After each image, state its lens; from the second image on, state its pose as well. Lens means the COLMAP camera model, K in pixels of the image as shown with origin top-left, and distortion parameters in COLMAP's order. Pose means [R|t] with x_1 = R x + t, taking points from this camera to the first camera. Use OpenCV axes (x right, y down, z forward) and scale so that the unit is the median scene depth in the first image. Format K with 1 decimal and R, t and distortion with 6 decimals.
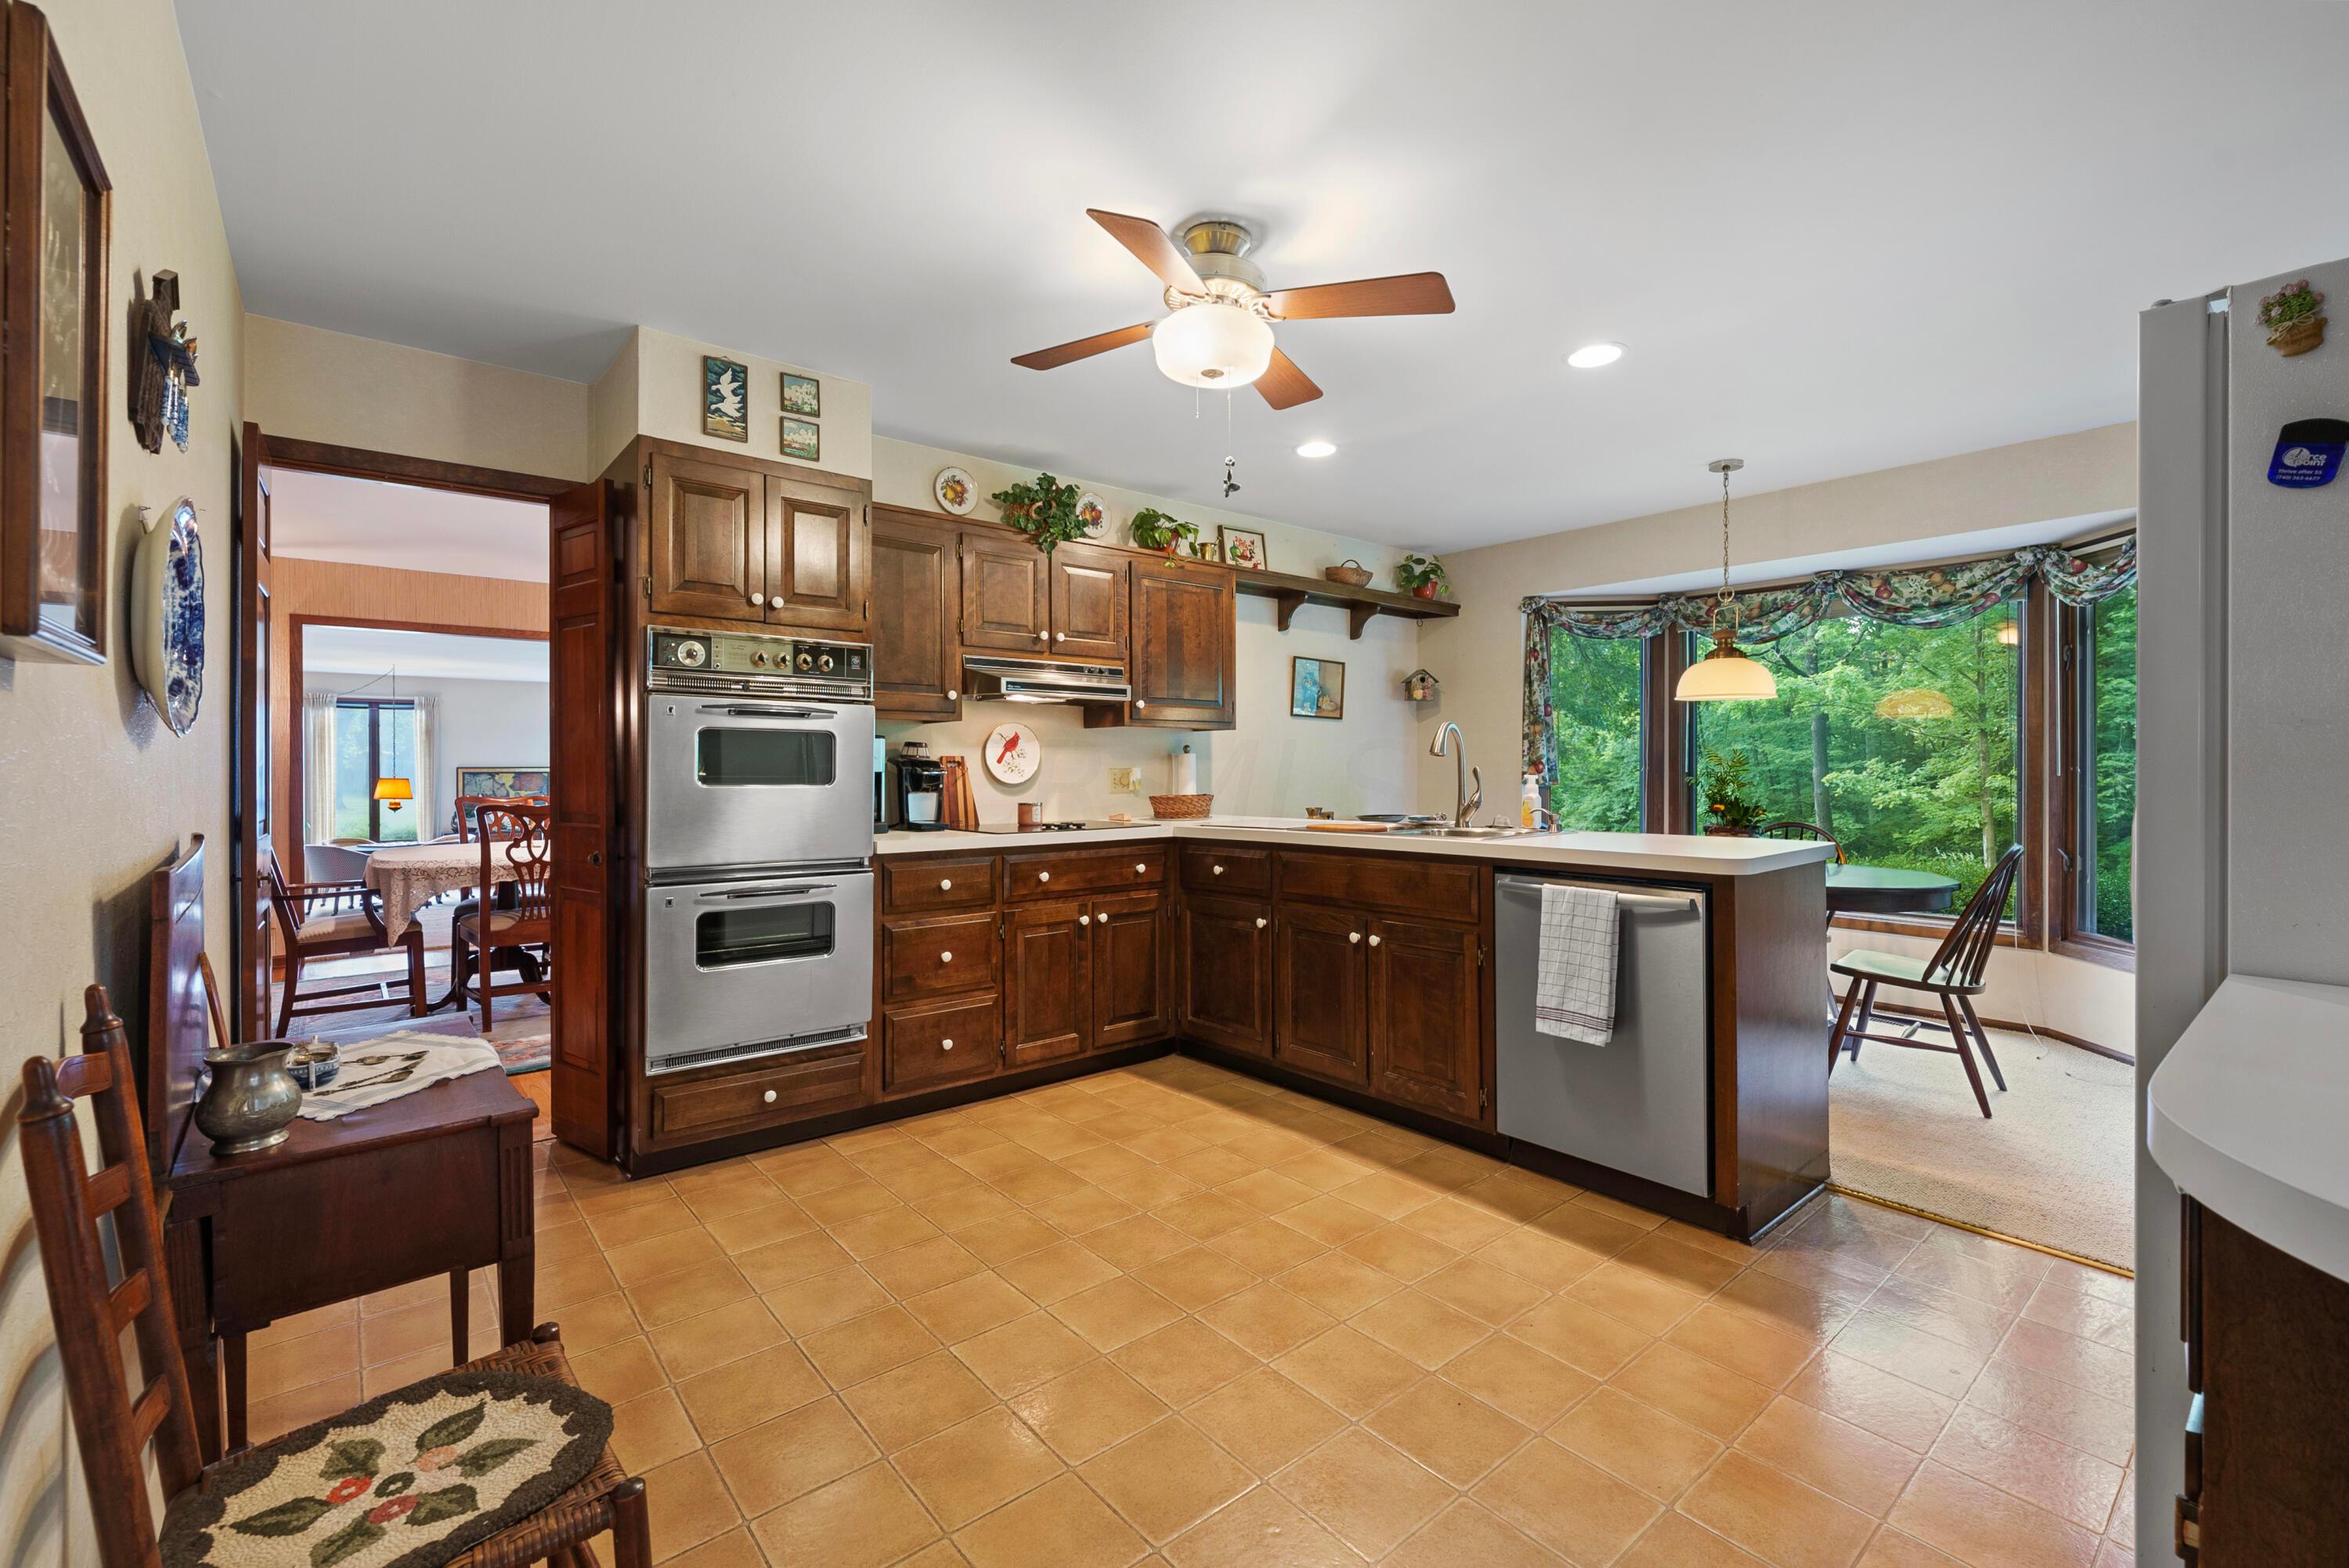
lens RADIAL K [[1008.4, 0, 1170.0], [0, 1008.4, 769.6], [0, 0, 1]] dist [-0.002098, -0.000058]
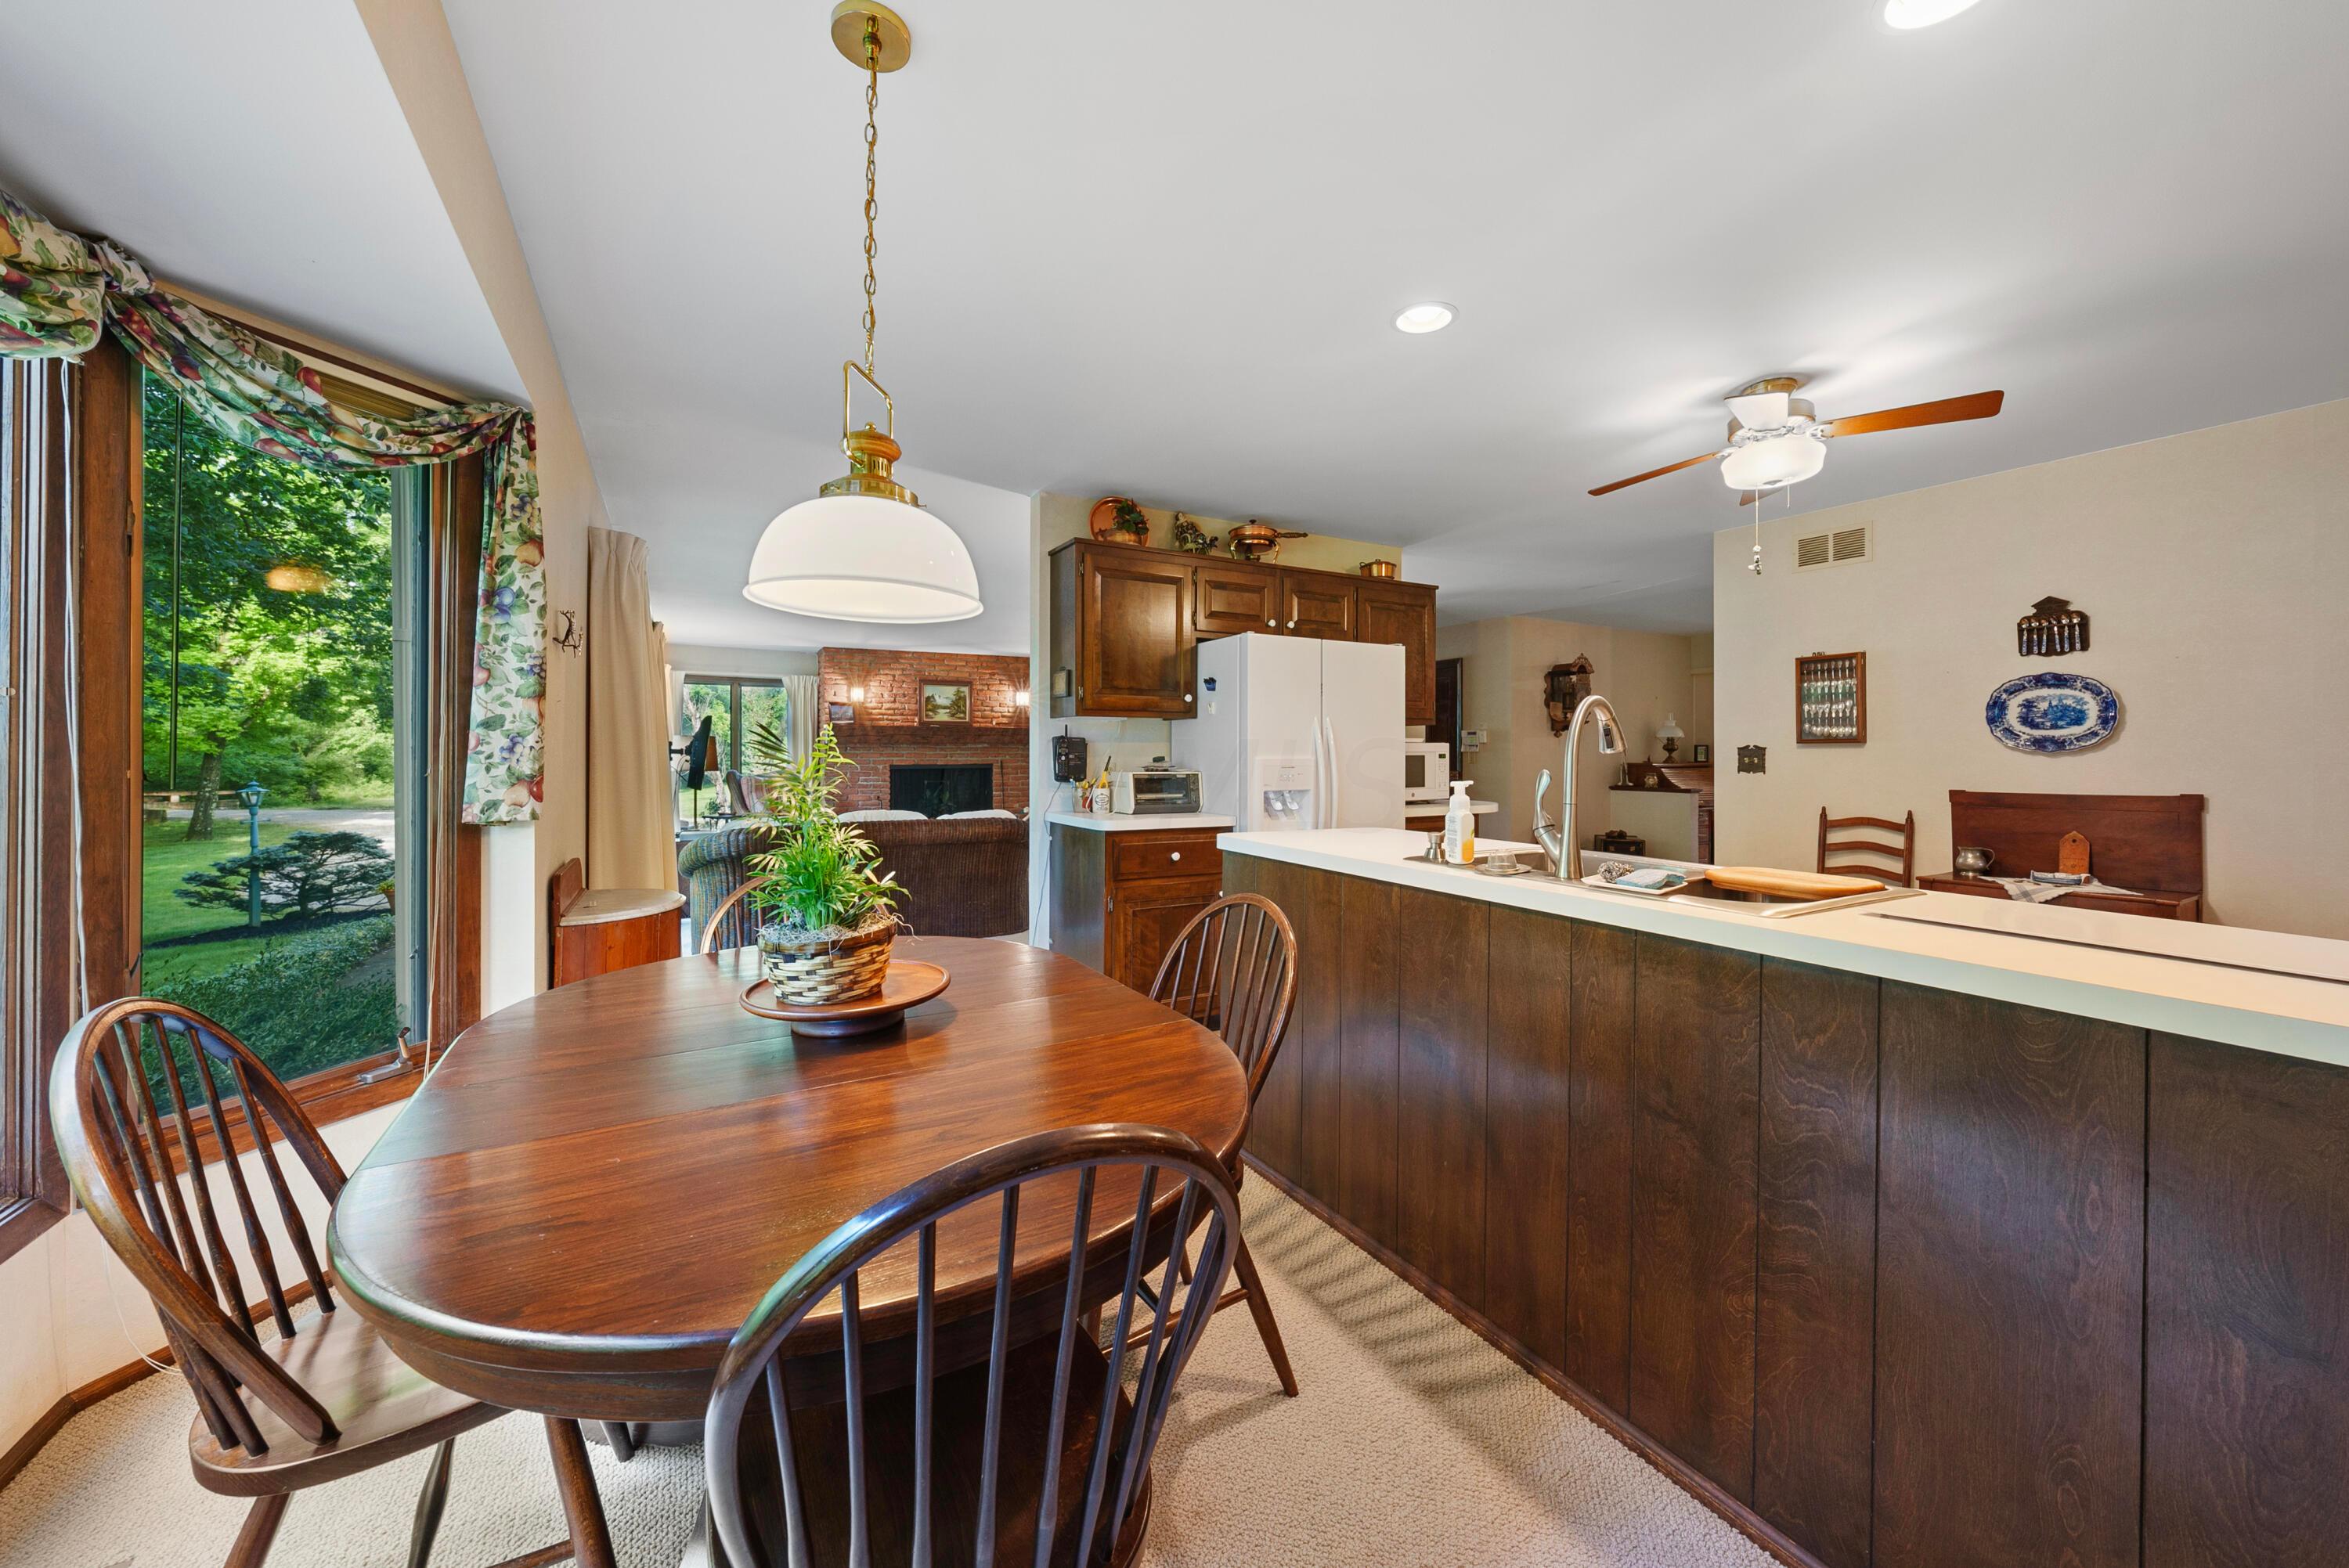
lens RADIAL K [[859.0, 0, 1186.2], [0, 859.0, 752.8], [0, 0, 1]] dist [-0.001345, -0.000272]
pose [[-0.984690, -0.001416, 0.174310, 0.349776], [-0.001278, 0.999999, 0.000906, -0.010666], [-0.174311, 0.000669, -0.984690, 1.275527]]
